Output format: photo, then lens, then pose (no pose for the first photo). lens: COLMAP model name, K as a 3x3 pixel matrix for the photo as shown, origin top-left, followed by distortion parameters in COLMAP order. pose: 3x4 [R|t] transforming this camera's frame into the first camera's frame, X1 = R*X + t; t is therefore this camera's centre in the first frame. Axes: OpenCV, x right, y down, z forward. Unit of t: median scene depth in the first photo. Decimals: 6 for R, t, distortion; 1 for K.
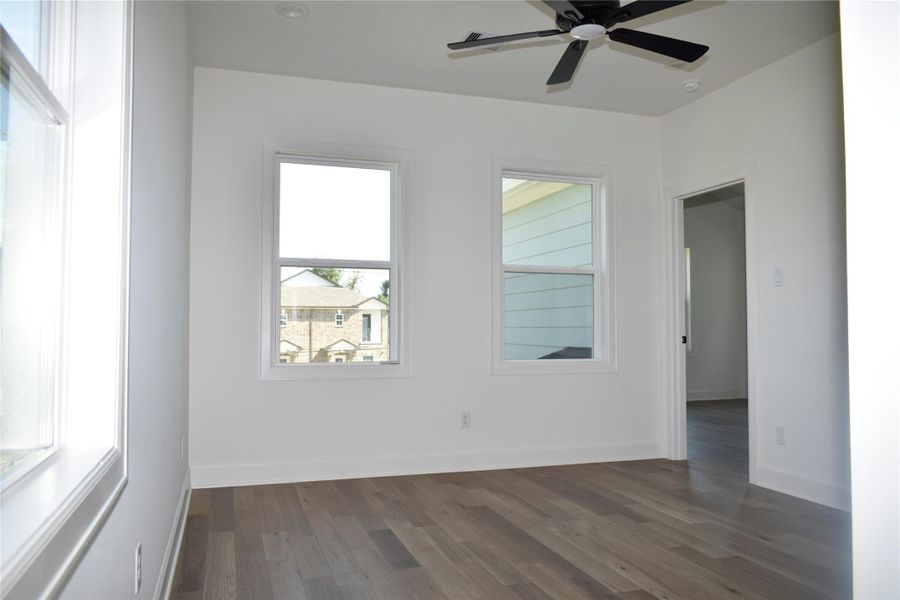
lens RADIAL K [[710.1, 0, 450.0], [0, 710.1, 300.0], [0, 0, 1]] dist [-0.065767, 0.002625]
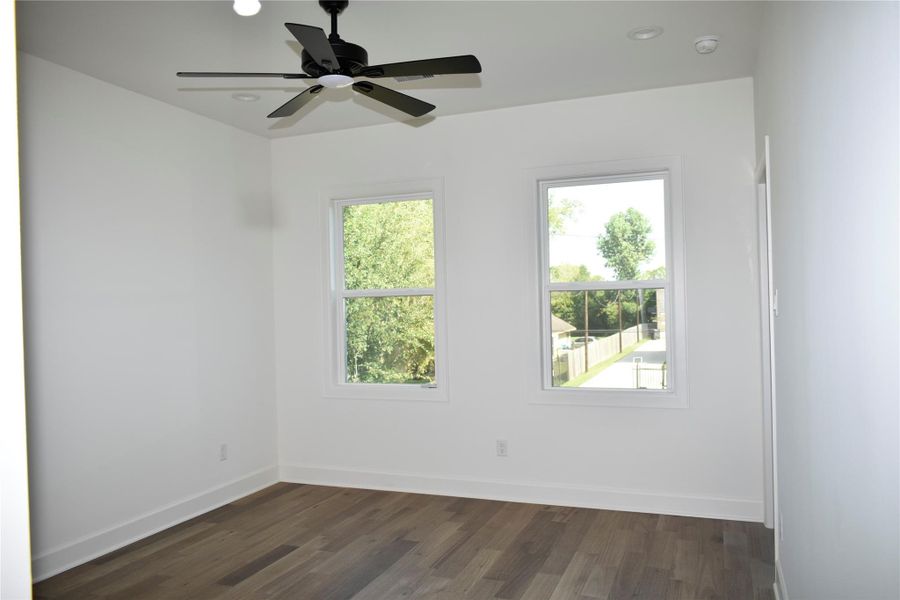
lens RADIAL K [[679.0, 0, 450.0], [0, 679.0, 300.0], [0, 0, 1]] dist [-0.051517, 0.001987]
pose [[0.782198, -0.029774, -0.622318, 0.766324], [0.043372, 0.999036, 0.006716, -0.059306], [0.621518, -0.032245, 0.782736, 0.331377]]
